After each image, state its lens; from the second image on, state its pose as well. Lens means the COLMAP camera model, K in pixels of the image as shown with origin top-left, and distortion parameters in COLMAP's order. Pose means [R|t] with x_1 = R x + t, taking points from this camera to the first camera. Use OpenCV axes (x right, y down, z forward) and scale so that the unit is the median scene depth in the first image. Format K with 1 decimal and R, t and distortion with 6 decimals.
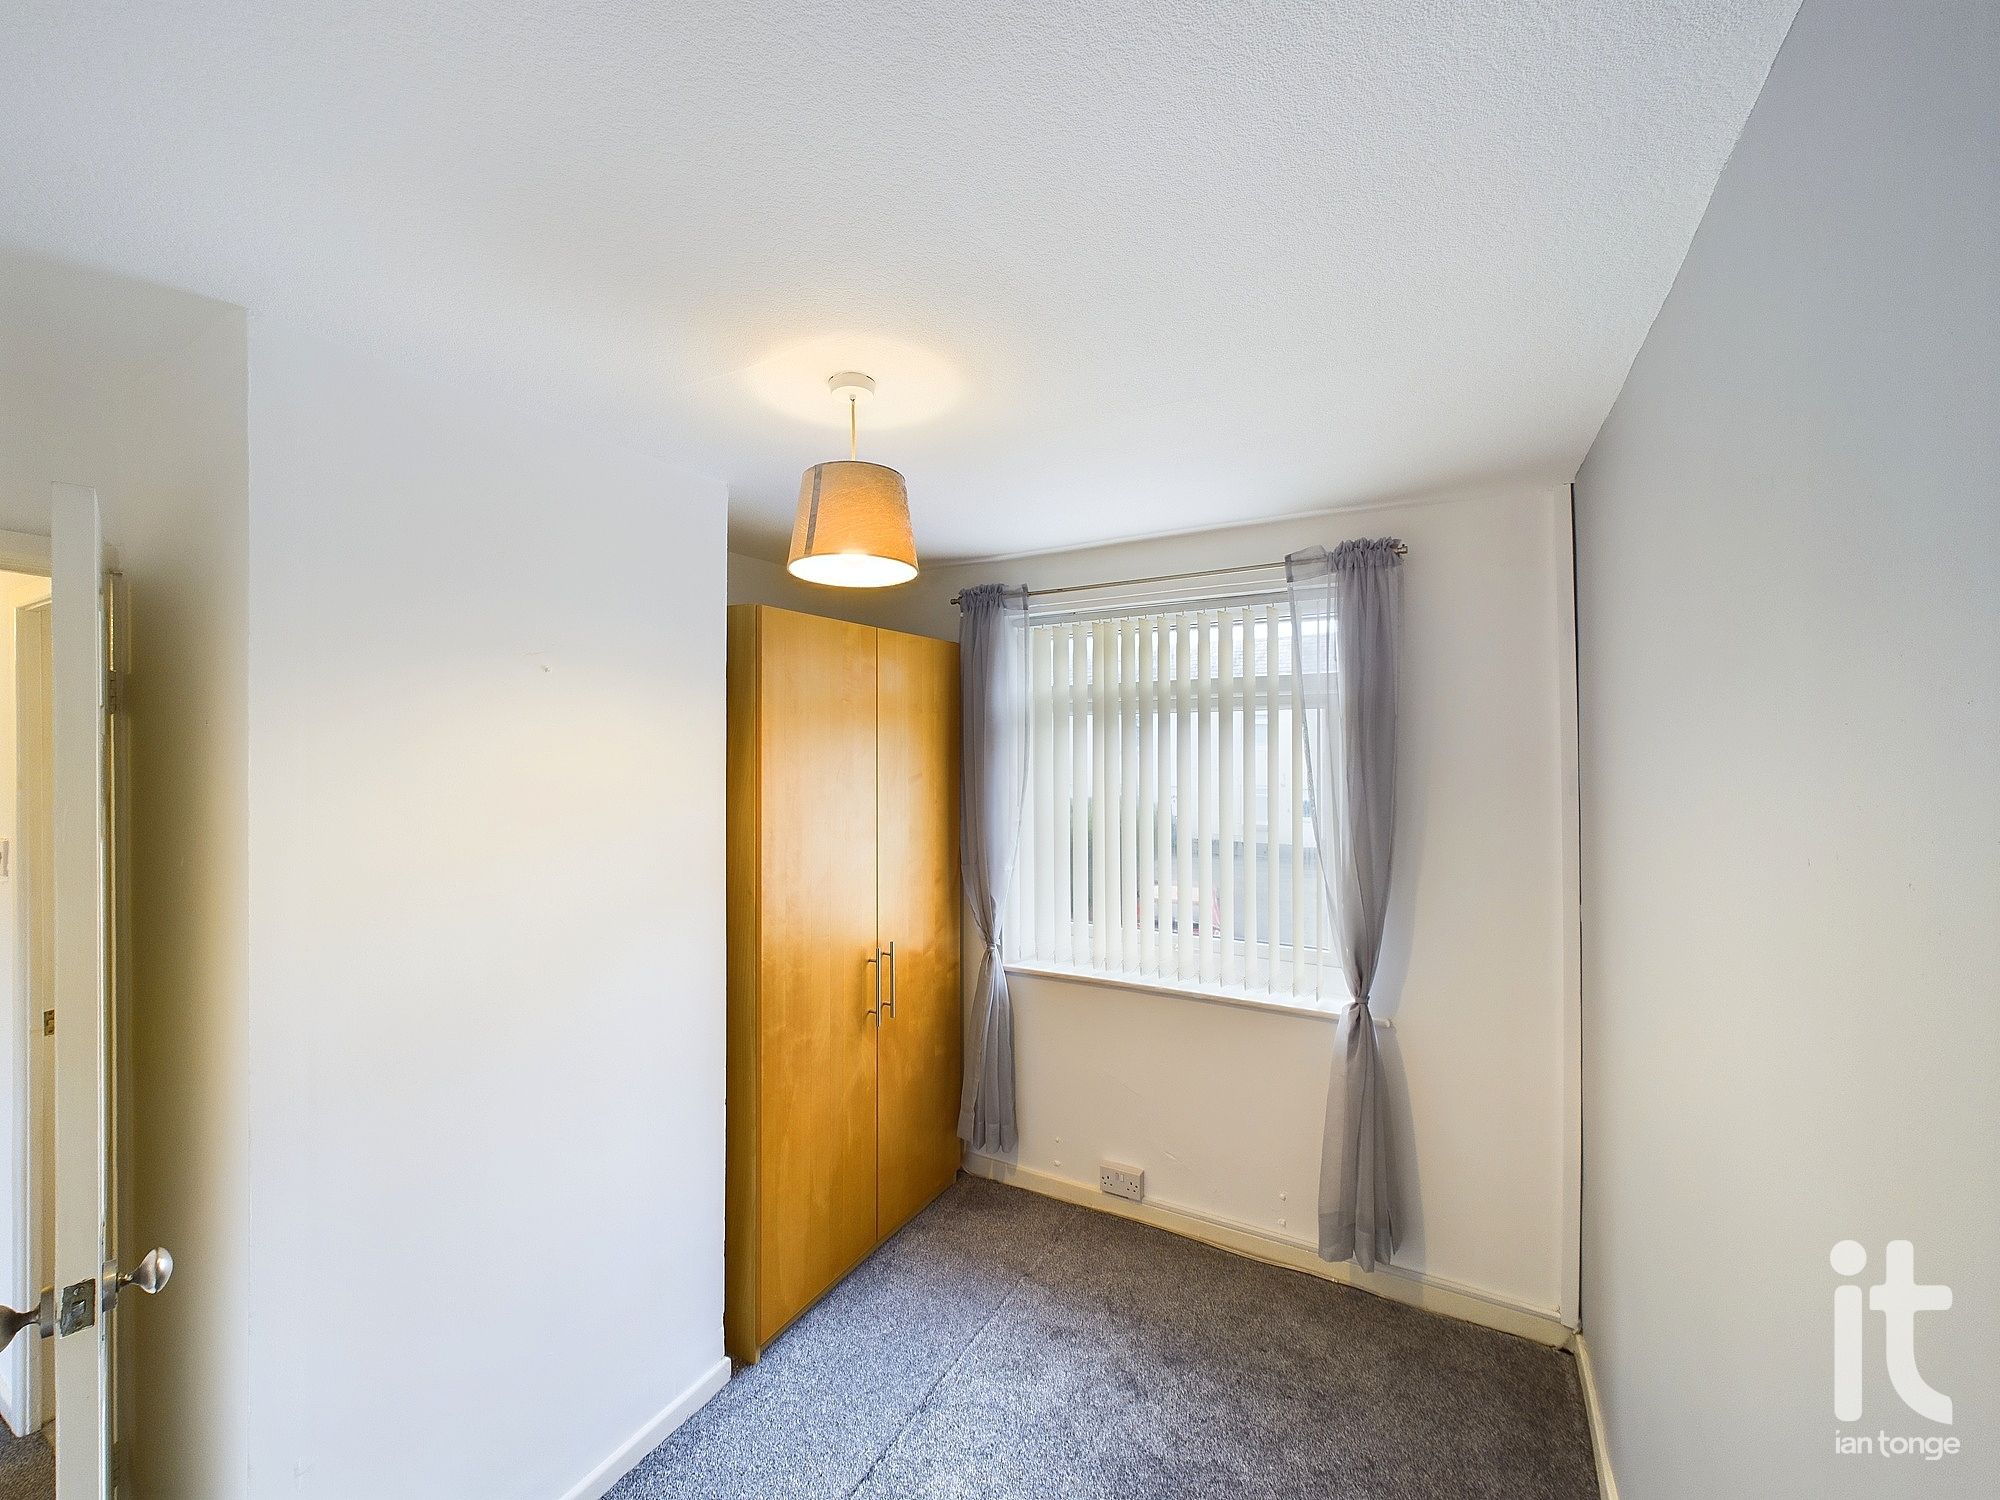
lens RADIAL K [[804.1, 0, 1003.9], [0, 804.1, 733.8], [0, 0, 1]] dist [0.001231, 0.000130]
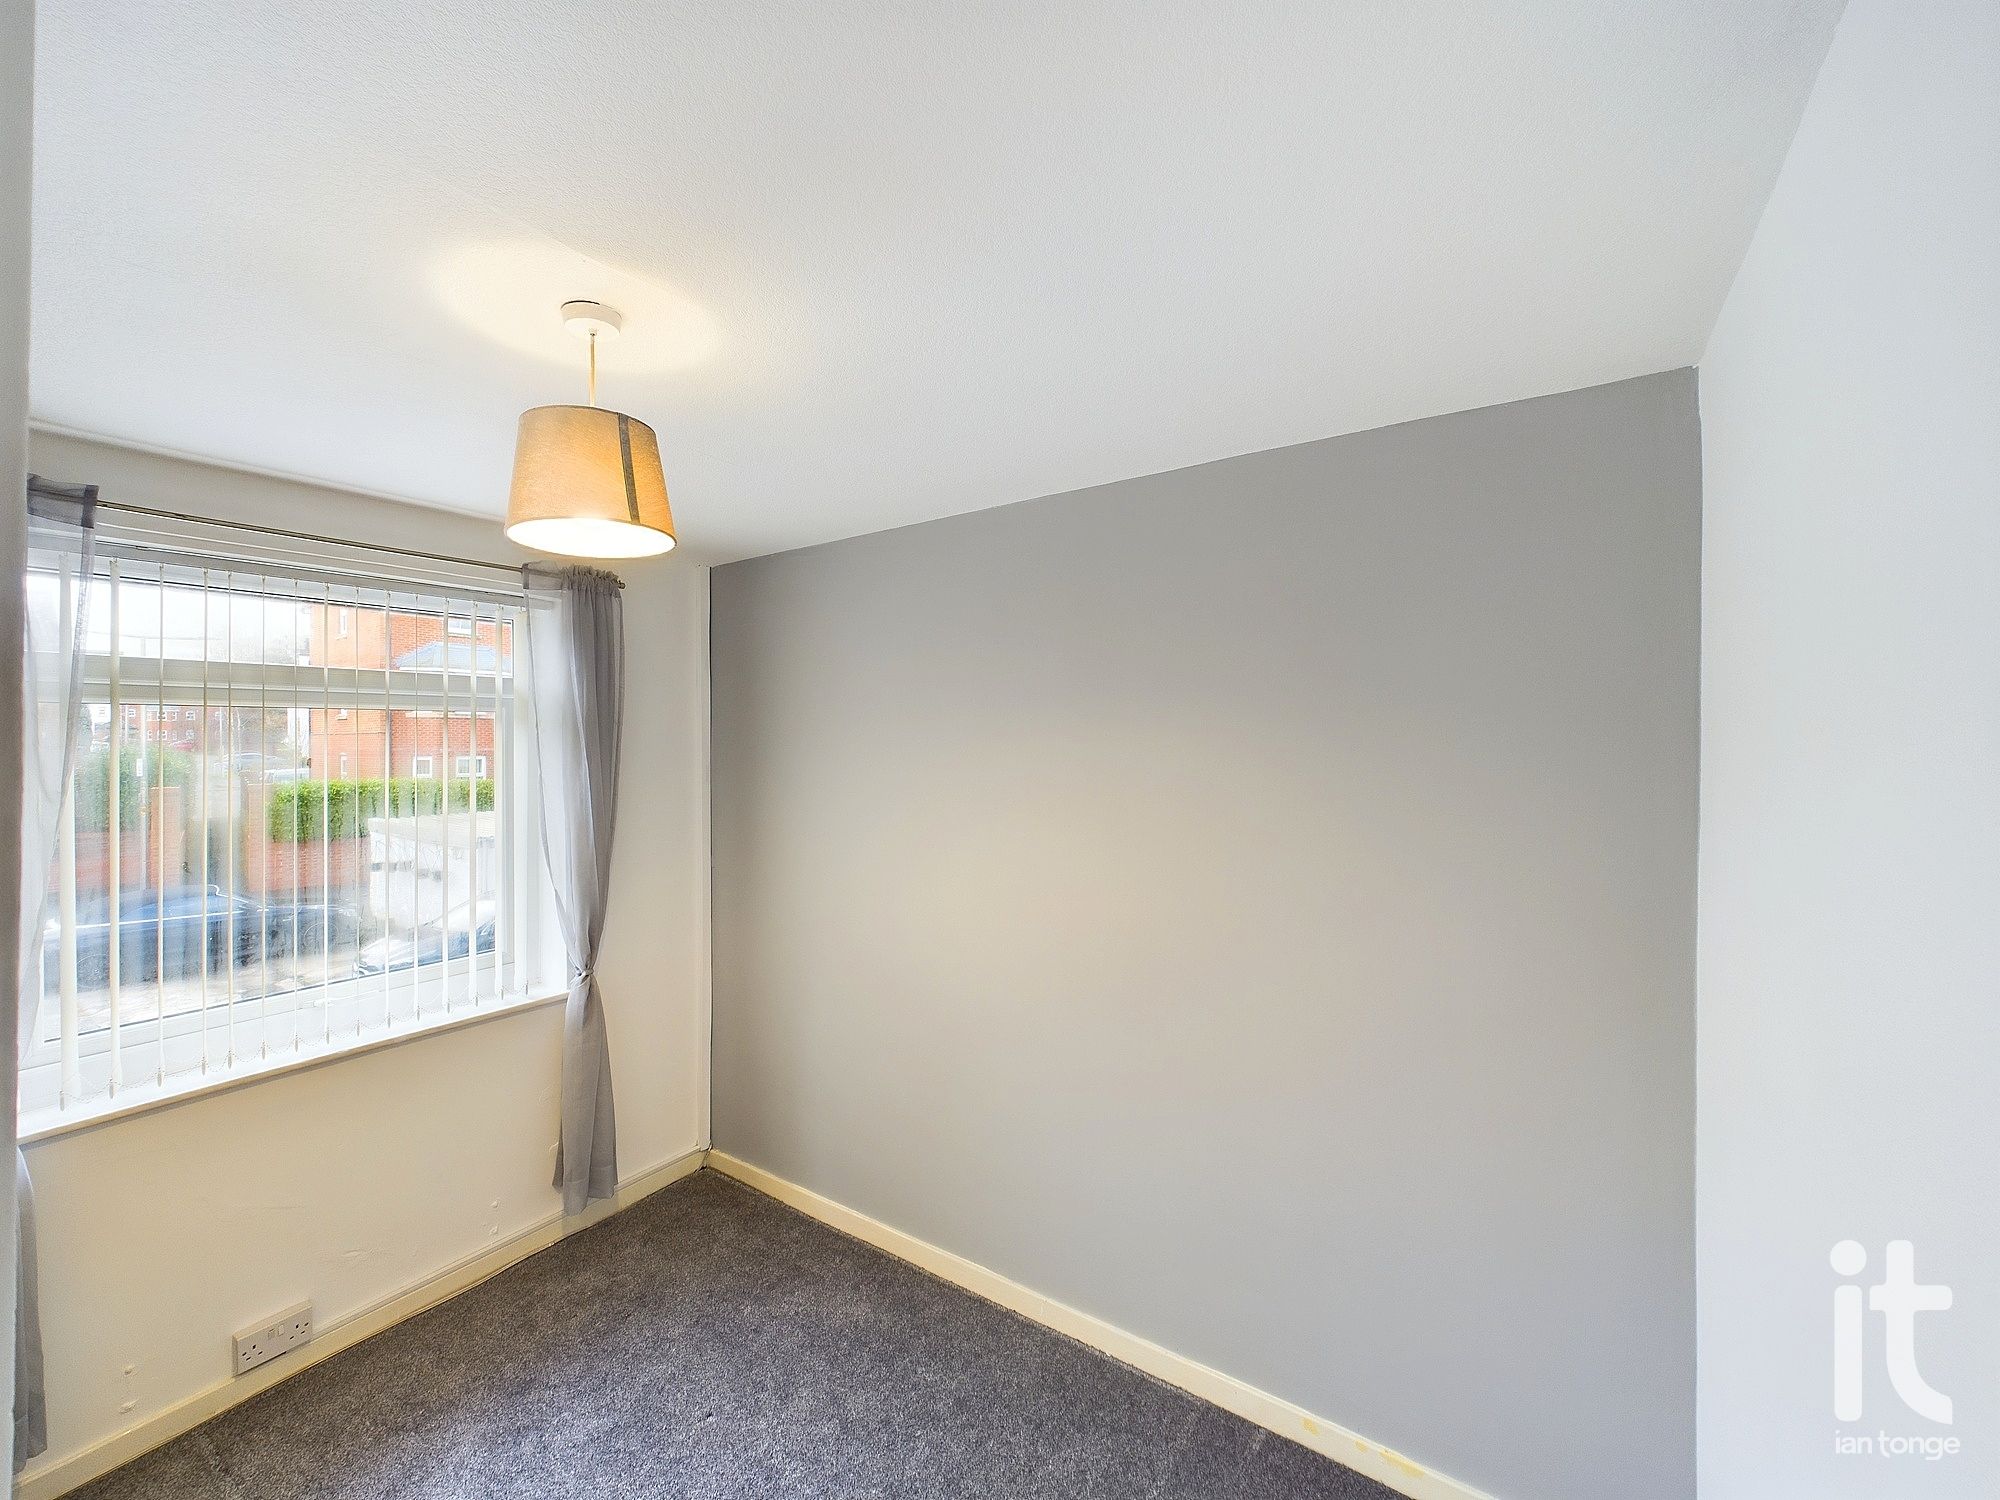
lens RADIAL K [[804.1, 0, 1003.9], [0, 804.1, 733.8], [0, 0, 1]] dist [0.001231, 0.000130]
pose [[0.081025, 0.014712, 0.996604, -0.621041], [-0.010112, 0.999852, -0.013937, 0.003922], [-0.996661, -0.008948, 0.081162, 0.311955]]
